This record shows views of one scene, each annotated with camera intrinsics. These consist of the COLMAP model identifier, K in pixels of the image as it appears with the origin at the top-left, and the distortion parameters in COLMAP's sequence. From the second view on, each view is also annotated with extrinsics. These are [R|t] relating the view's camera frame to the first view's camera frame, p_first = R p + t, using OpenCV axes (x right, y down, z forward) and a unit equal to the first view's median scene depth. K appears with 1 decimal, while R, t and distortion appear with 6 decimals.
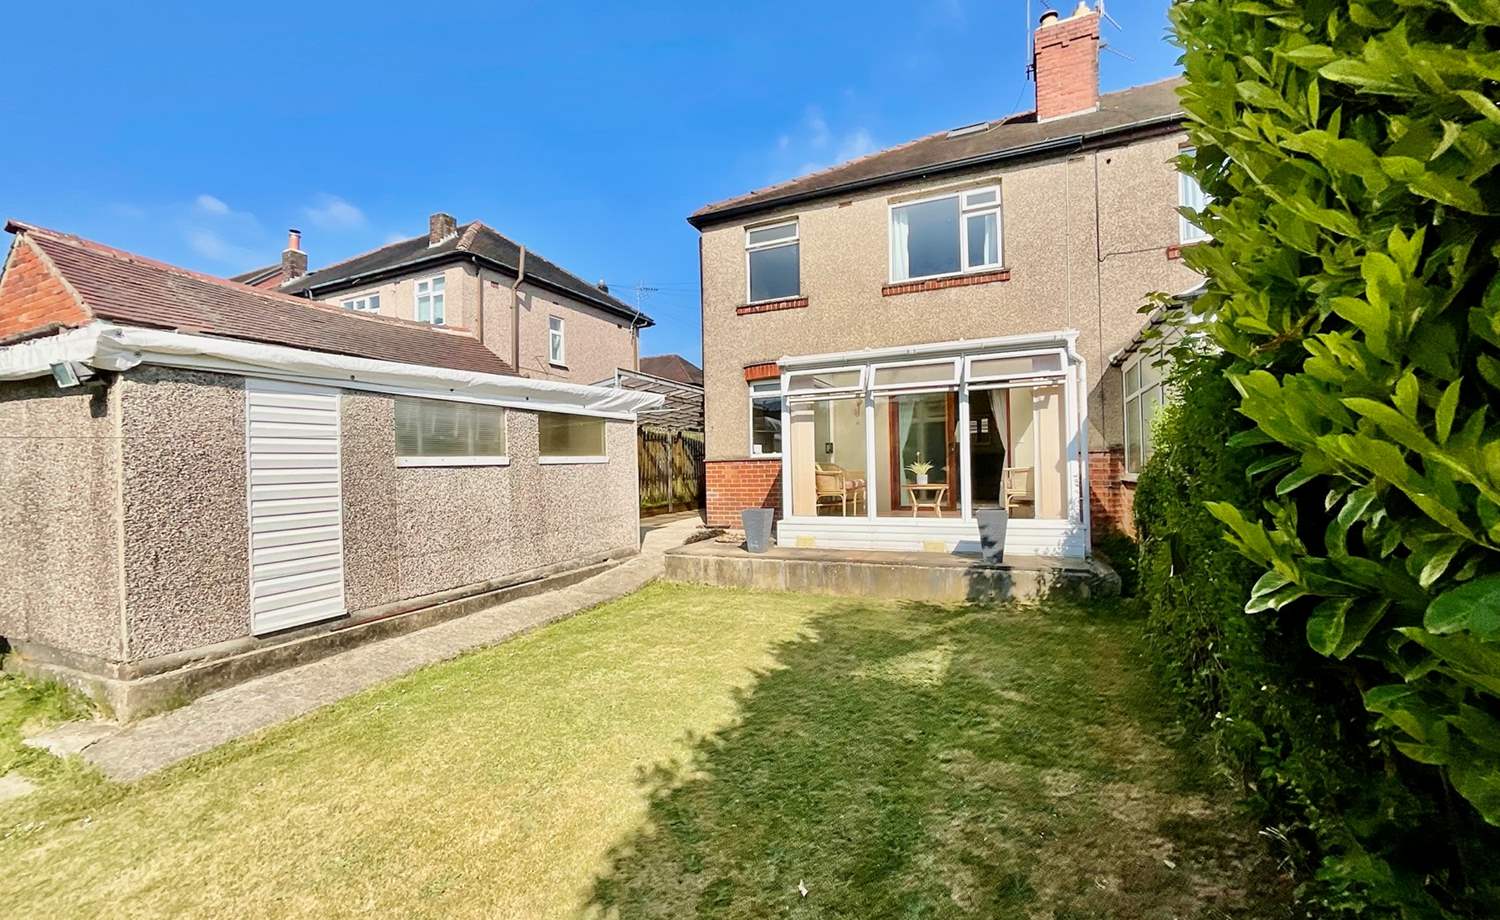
lens RADIAL K [[613.6, 0, 748.8], [0, 613.6, 464.9], [0, 0, 1]] dist [0.009027, 0.000769]
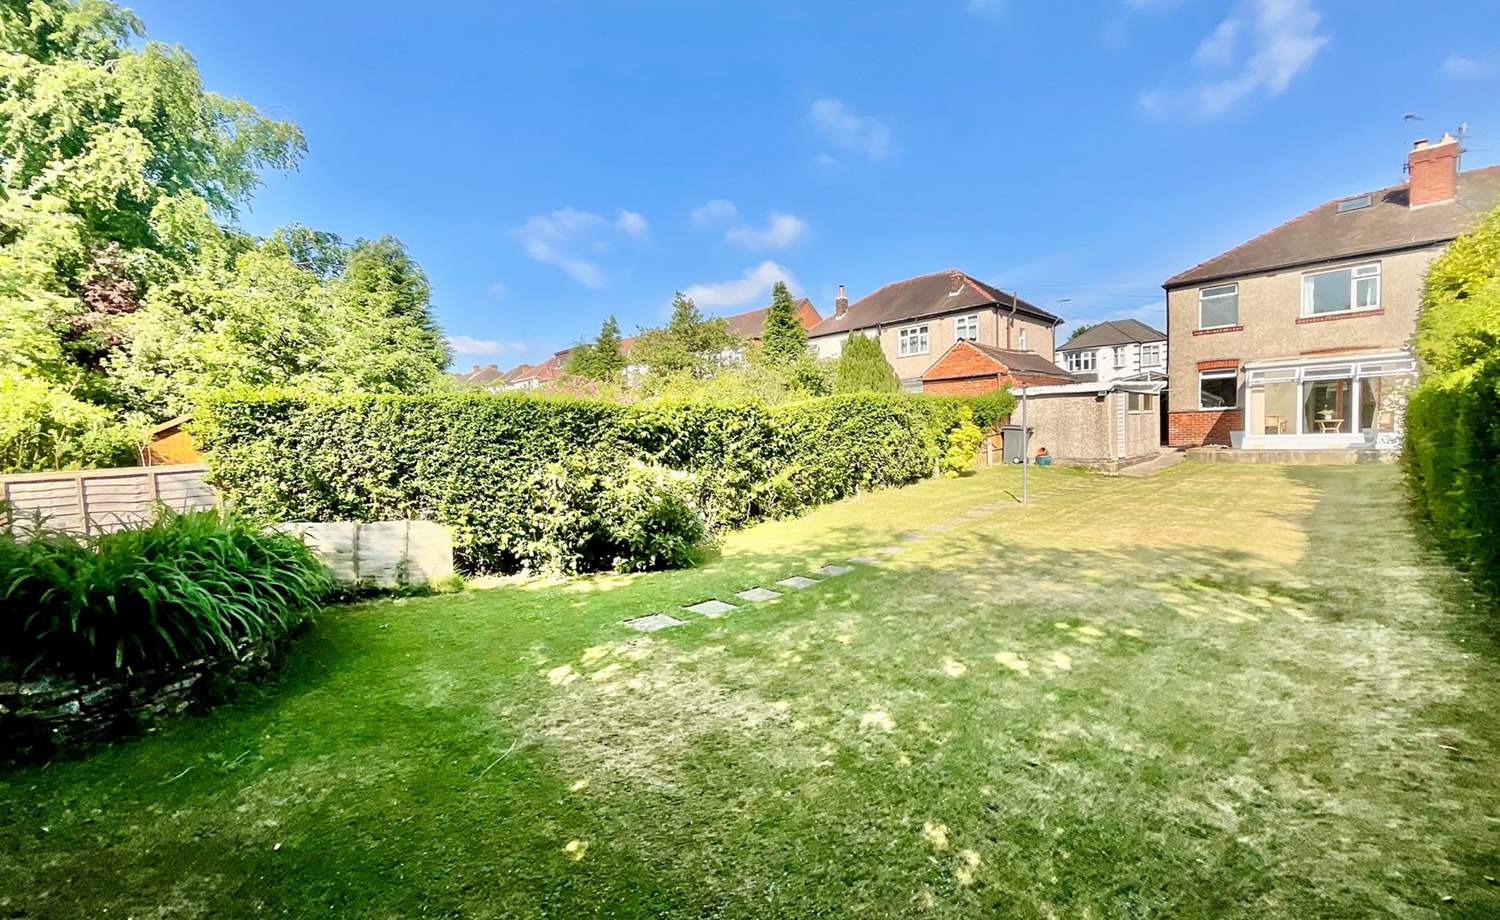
lens RADIAL K [[613.6, 0, 750.1], [0, 613.6, 456.7], [0, 0, 1]] dist [0.009027, 0.000769]
pose [[0.925349, 0.014376, -0.378844, -0.661171], [0.004058, 0.998848, 0.047815, 0.041359], [0.379095, -0.045783, 0.924225, -1.542408]]
